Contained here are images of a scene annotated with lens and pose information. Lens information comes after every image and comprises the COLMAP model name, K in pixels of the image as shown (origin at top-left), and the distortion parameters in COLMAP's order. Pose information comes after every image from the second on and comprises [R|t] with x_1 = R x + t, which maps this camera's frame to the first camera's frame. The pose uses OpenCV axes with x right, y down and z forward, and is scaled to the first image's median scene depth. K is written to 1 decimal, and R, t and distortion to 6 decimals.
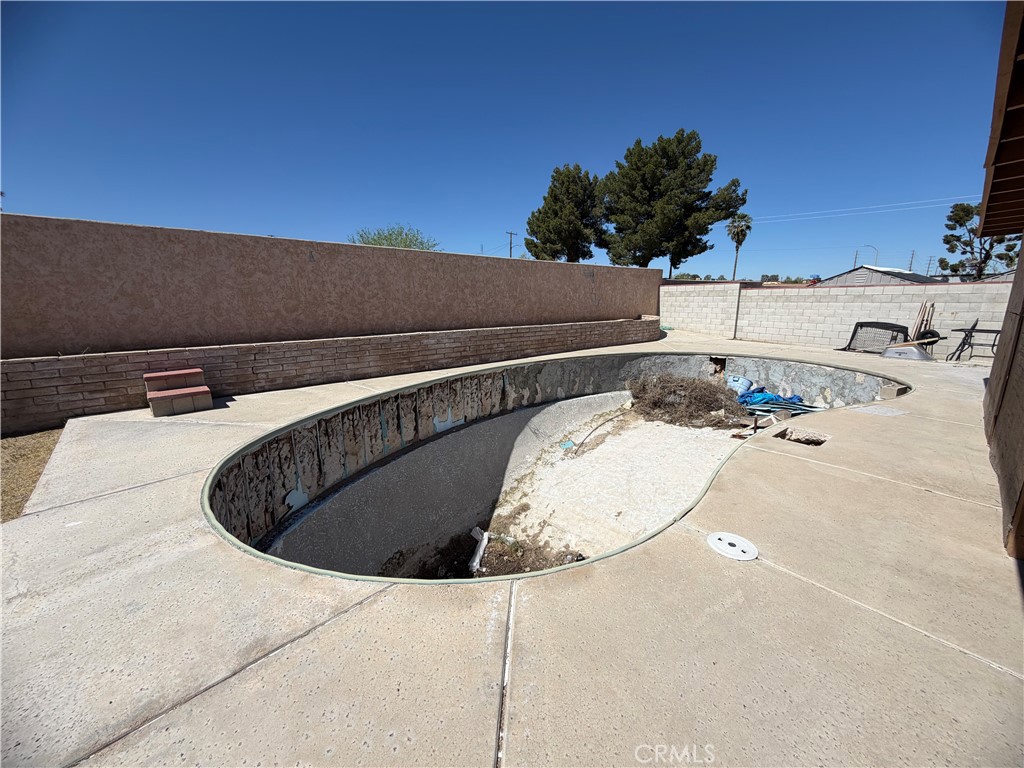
lens RADIAL K [[409.0, 0, 511.7], [0, 409.0, 382.1], [0, 0, 1]] dist [0.003366, 0.000313]
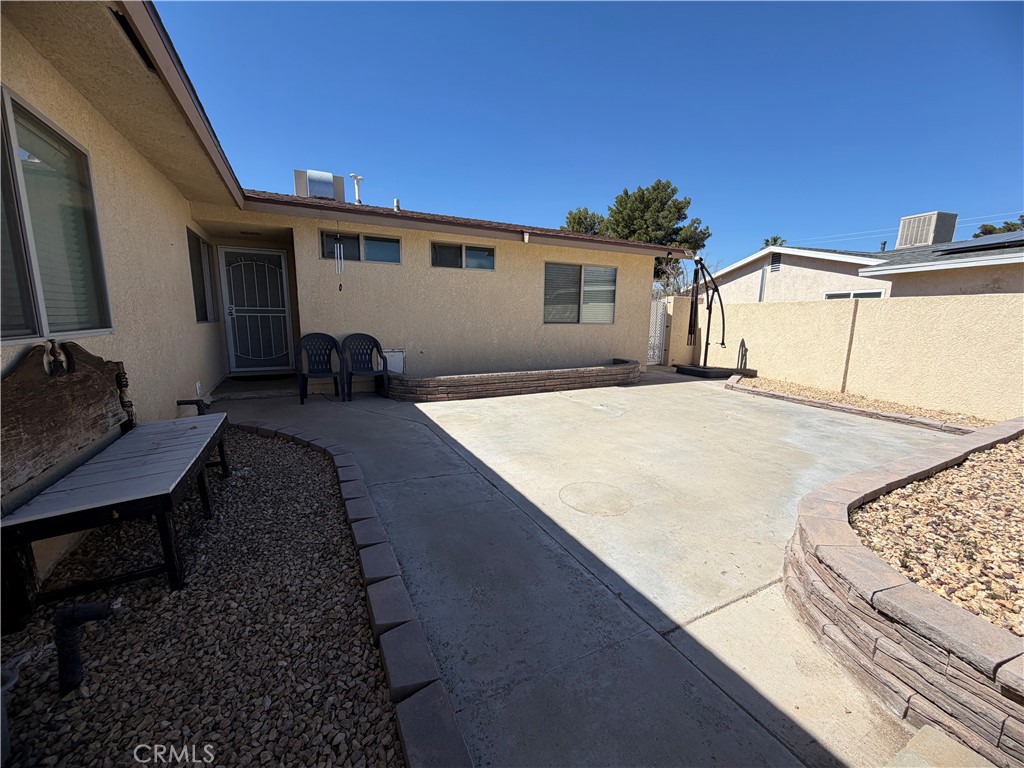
lens RADIAL K [[409.0, 0, 513.7], [0, 409.0, 381.0], [0, 0, 1]] dist [0.003366, 0.000313]
pose [[0.964767, 0.064793, -0.255005, 0.341500], [-0.075251, 0.996668, -0.031462, 0.069902], [0.252116, 0.049543, 0.966428, -0.291611]]
